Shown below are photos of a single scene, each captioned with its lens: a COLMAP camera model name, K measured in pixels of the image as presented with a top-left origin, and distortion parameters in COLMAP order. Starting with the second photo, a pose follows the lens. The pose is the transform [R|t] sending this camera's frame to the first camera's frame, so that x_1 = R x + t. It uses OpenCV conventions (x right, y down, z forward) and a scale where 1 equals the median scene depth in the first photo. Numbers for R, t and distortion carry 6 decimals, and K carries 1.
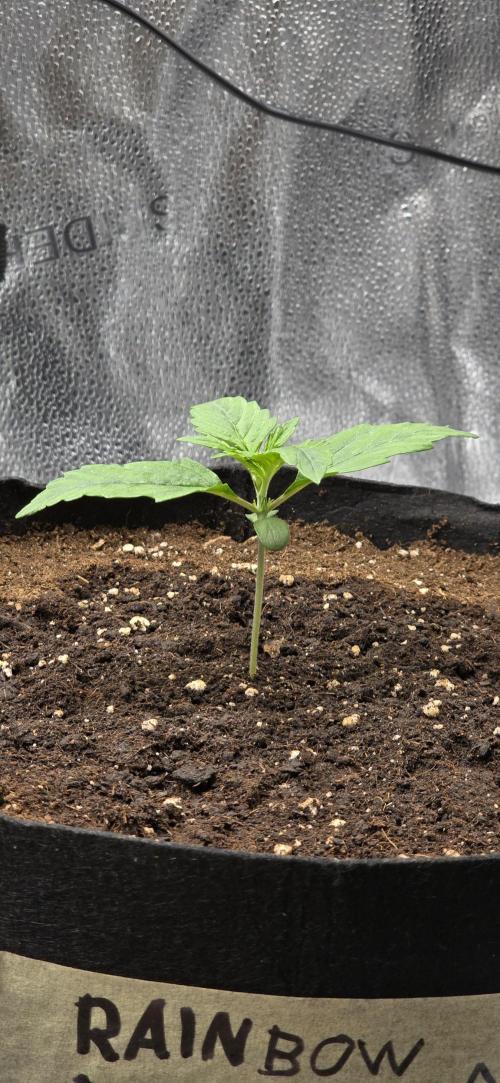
lens RADIAL K [[2090.7, 0, 250.0], [0, 2090.7, 541.5], [0, 0, 1]] dist [-0.351675, 0.053650]
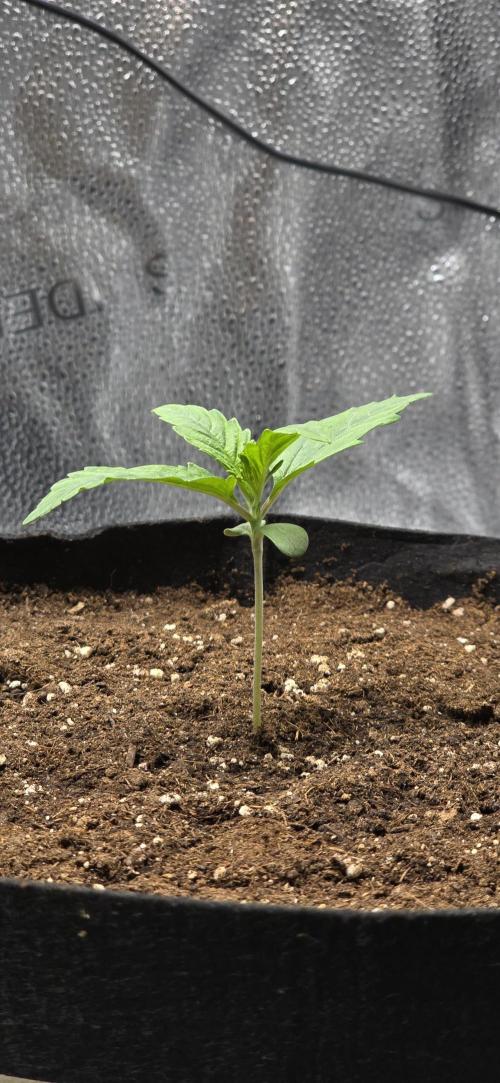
lens RADIAL K [[2090.7, 0, 250.0], [0, 2090.7, 541.5], [0, 0, 1]] dist [-0.351675, 0.053650]
pose [[0.999515, -0.023975, -0.019856, 0.010649], [0.021437, 0.992609, -0.119445, 0.059667], [0.022573, 0.118962, 0.992642, 0.137131]]
